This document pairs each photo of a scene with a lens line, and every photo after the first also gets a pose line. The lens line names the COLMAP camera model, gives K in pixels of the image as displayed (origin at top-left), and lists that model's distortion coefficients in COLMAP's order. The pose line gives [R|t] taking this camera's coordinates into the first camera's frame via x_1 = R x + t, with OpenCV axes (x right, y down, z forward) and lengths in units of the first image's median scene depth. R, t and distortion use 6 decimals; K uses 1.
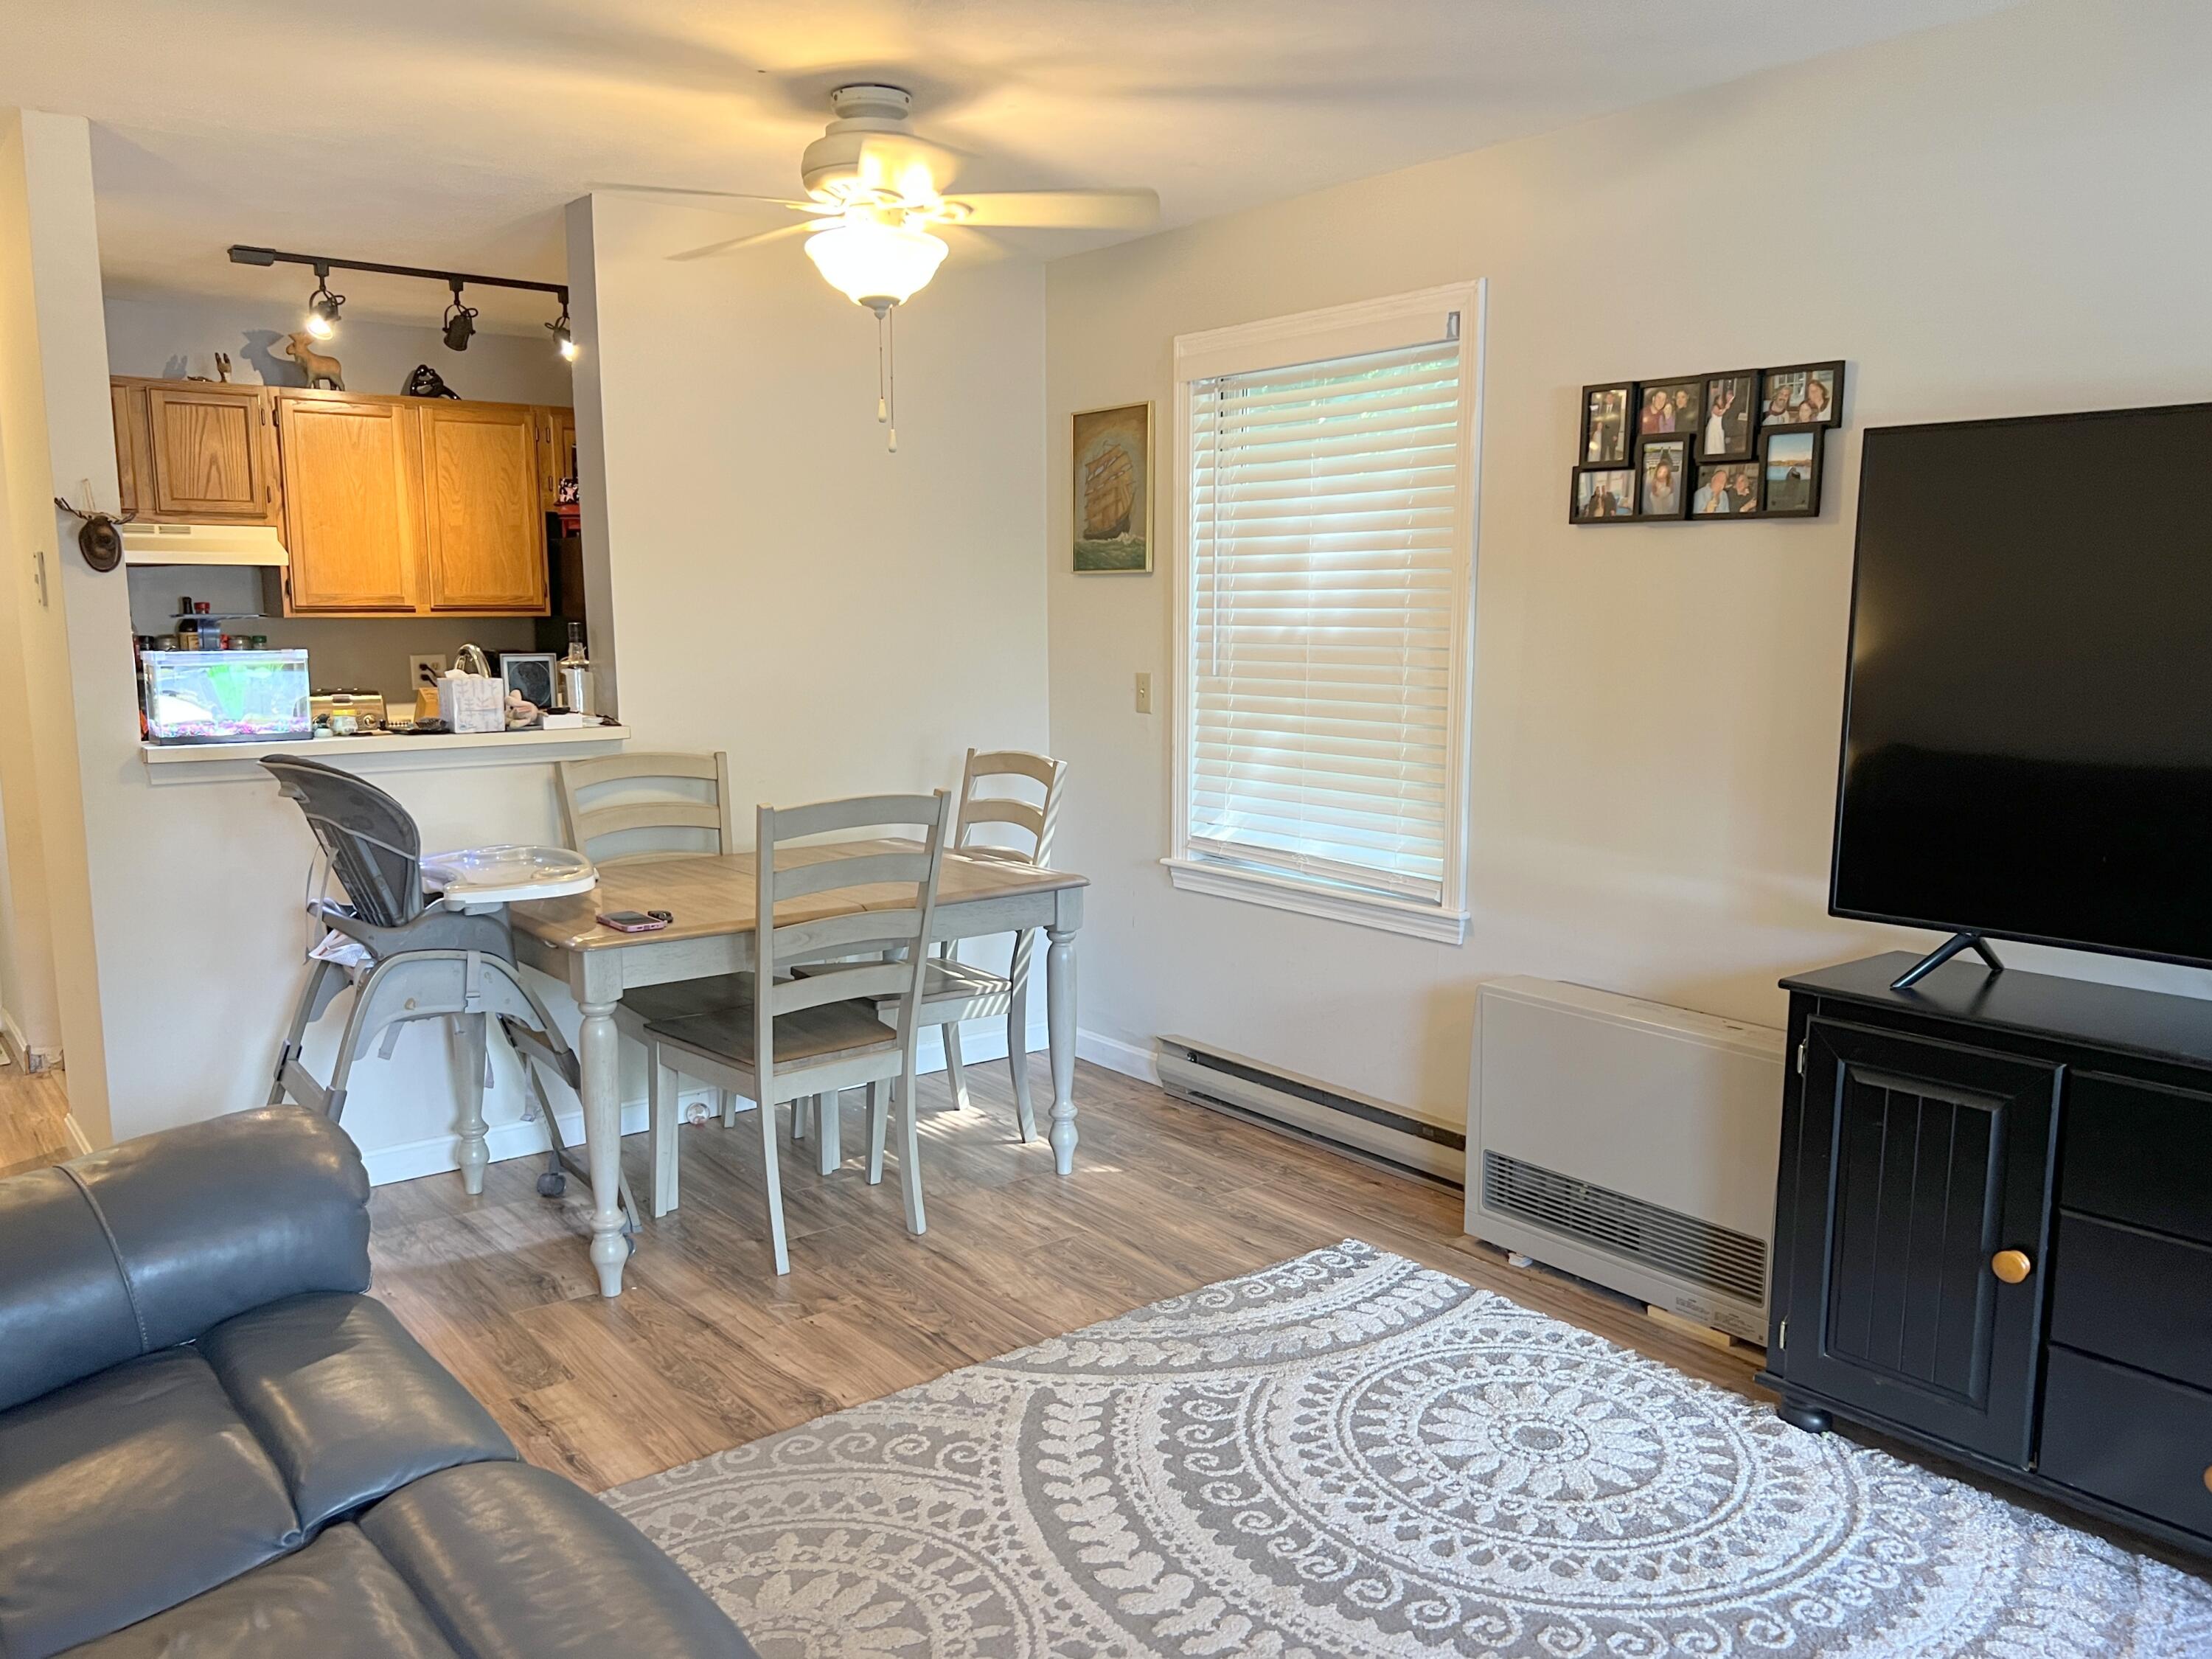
lens RADIAL K [[1657.5, 0, 1114.3], [0, 1657.5, 845.6], [0, 0, 1]] dist [0.128321, -0.207067]
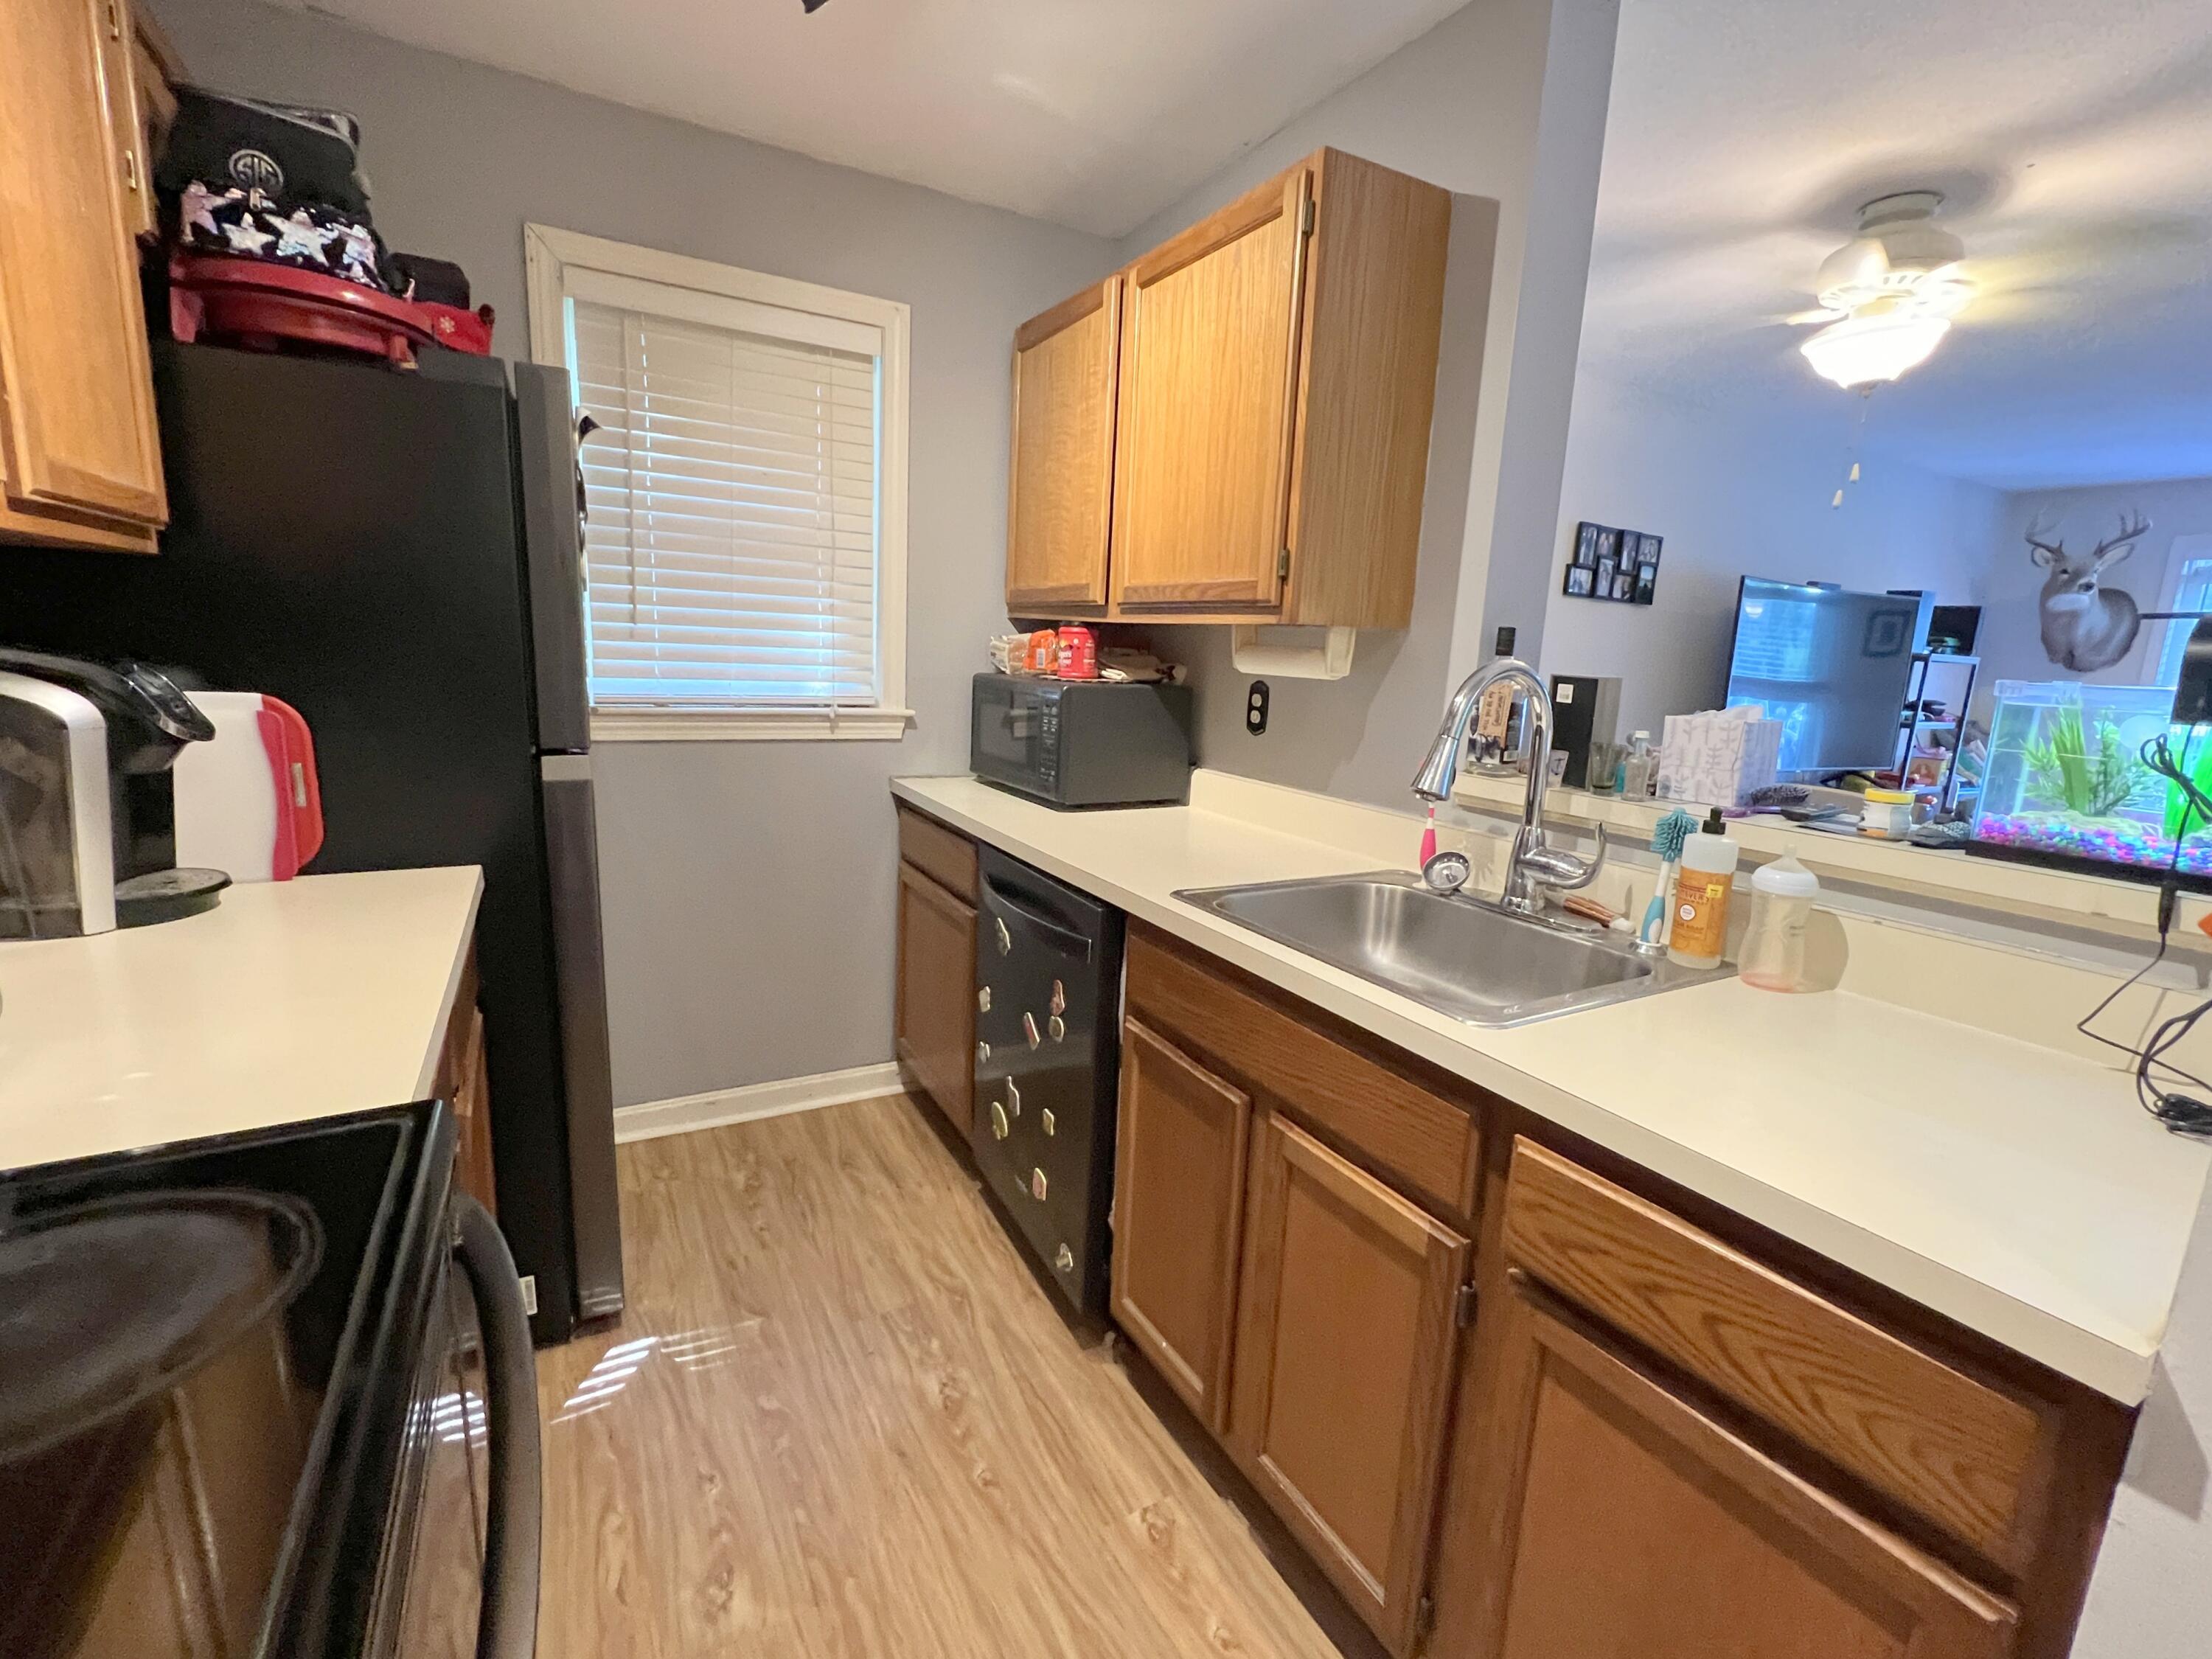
lens RADIAL K [[973.2, 0, 1102.7], [0, 973.2, 828.1], [0, 0, 1]] dist [0.001294, 0.000779]
pose [[0.149151, -0.172205, 0.973704, -0.763885], [0.101729, 0.982166, 0.158119, -0.133921], [-0.983568, 0.075470, 0.164009, 1.132291]]
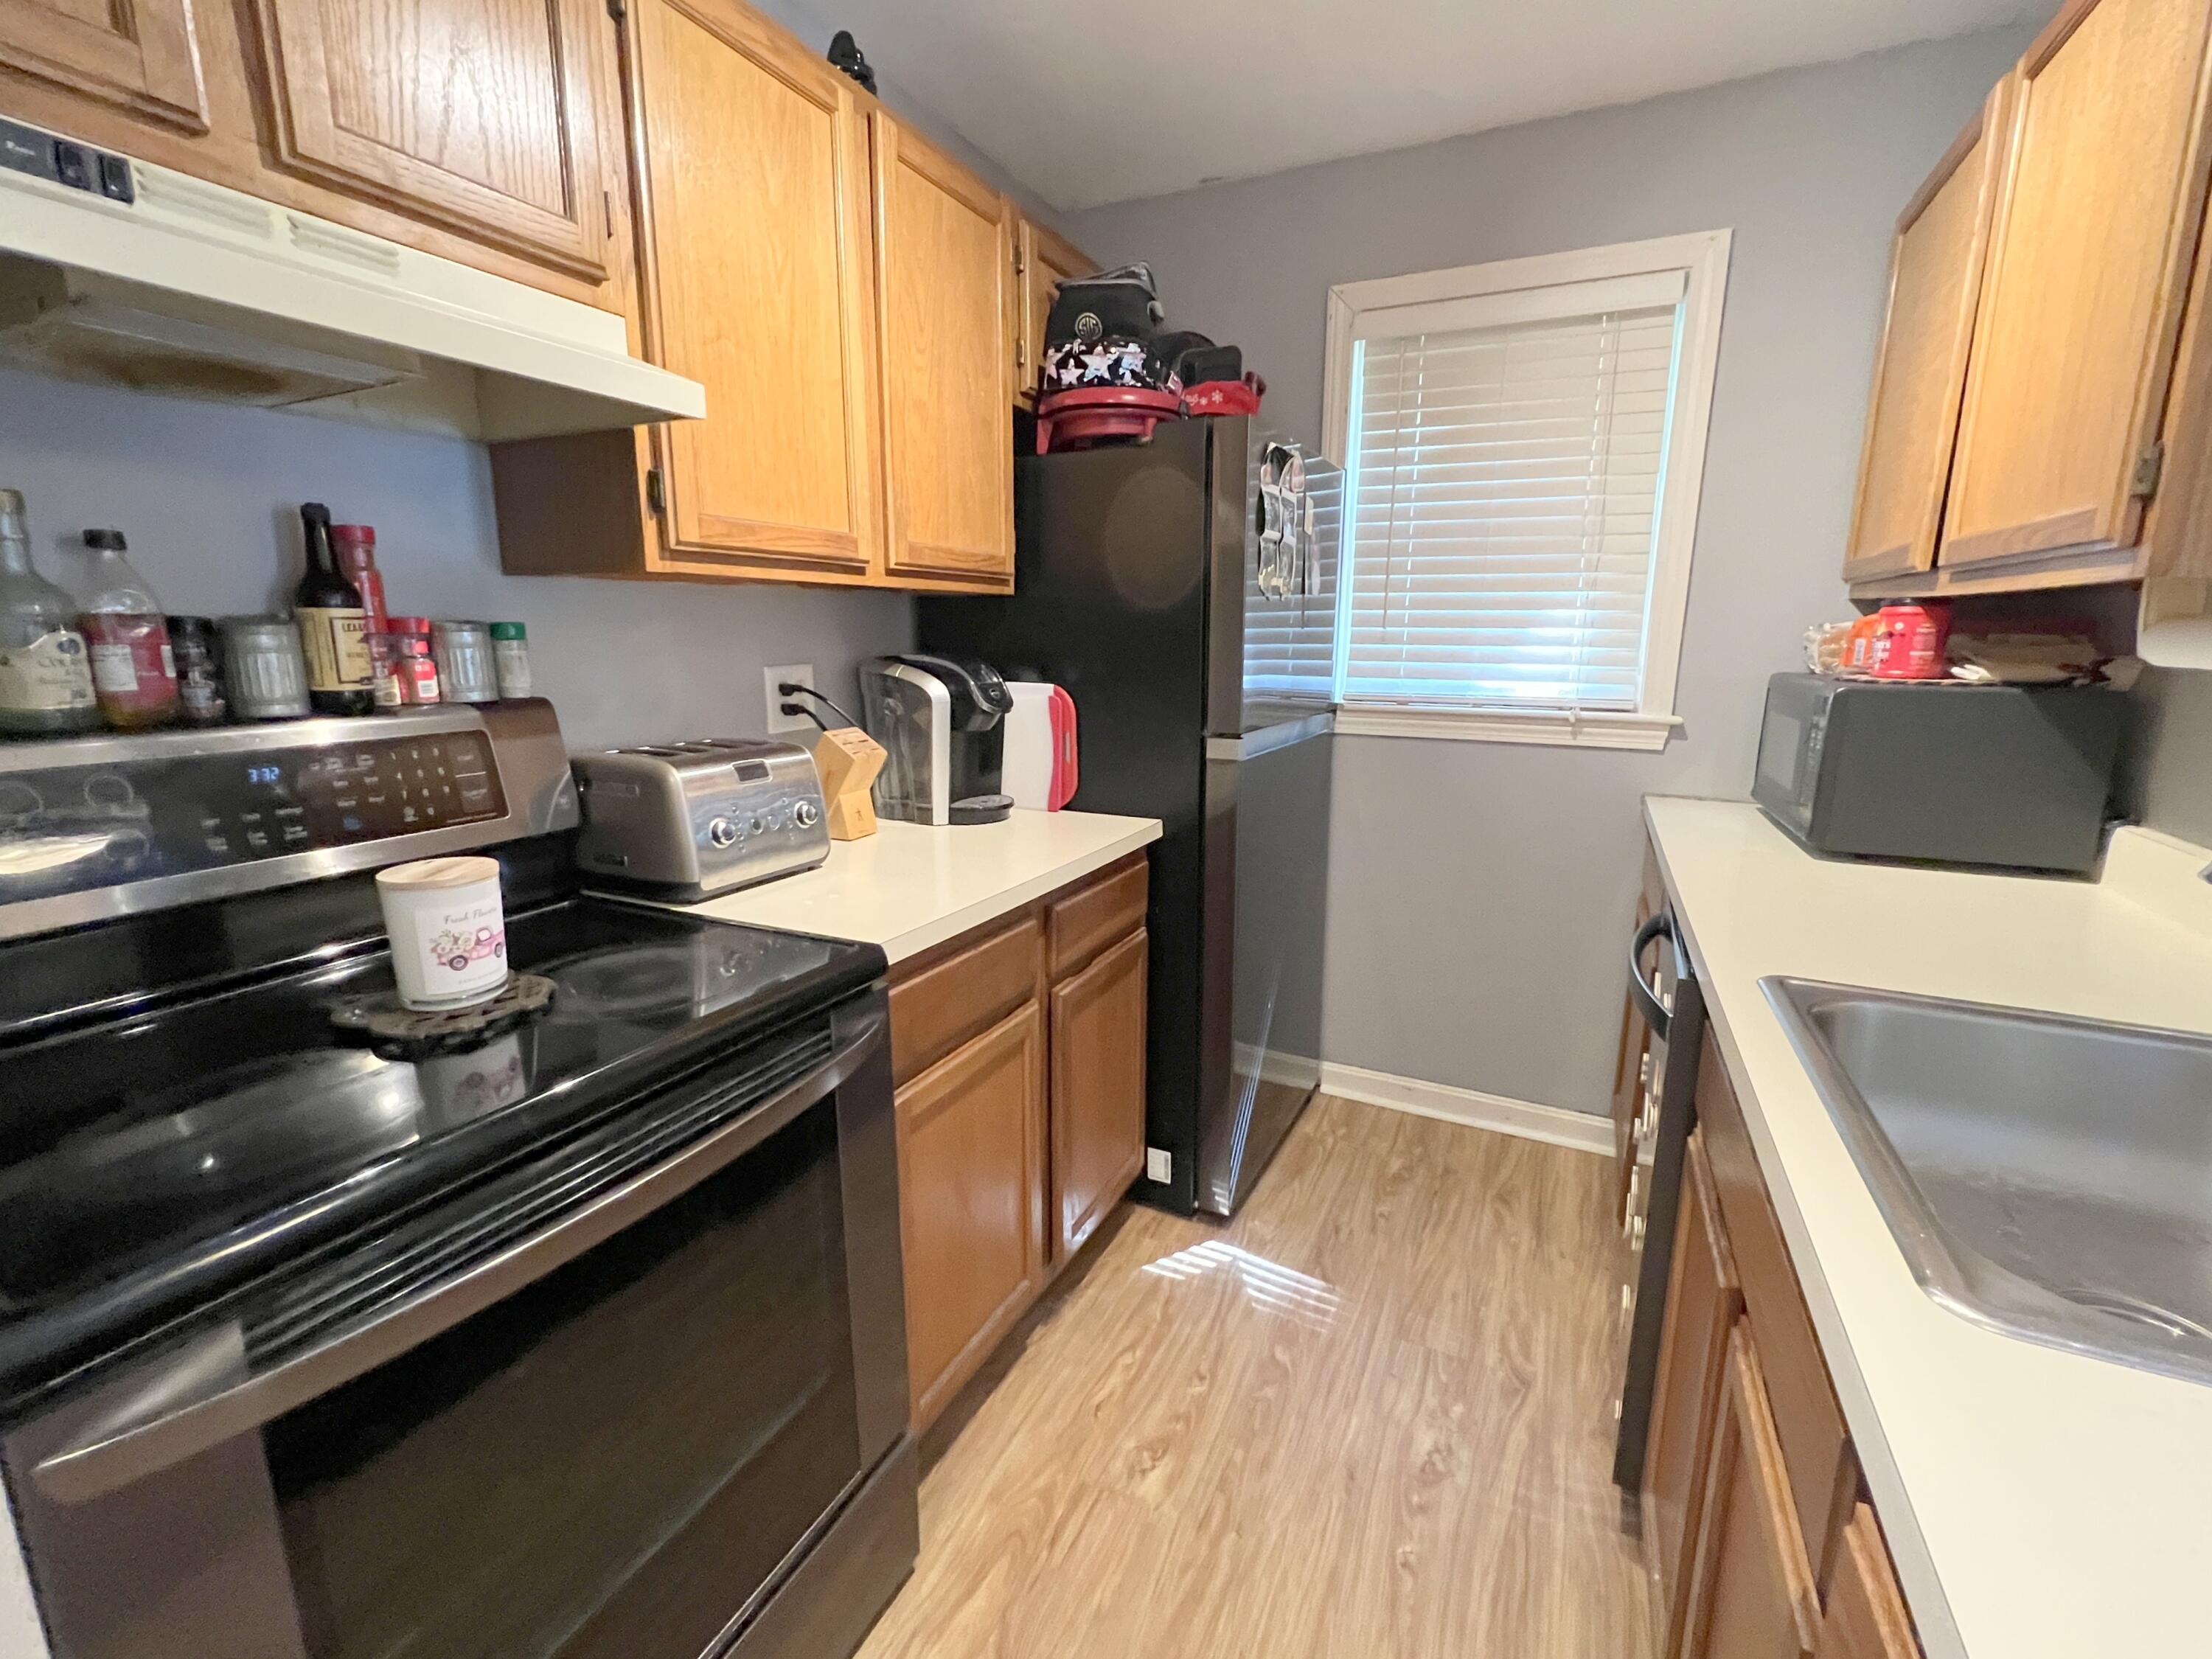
lens RADIAL K [[964.0, 0, 1106.0], [0, 964.0, 829.5], [0, 0, 1]] dist [-0.001634, 0.000497]
pose [[0.896760, -0.081613, 0.434927, -0.669737], [0.056660, 0.995932, 0.070060, -0.115440], [-0.438876, -0.038184, 0.897736, 1.015974]]
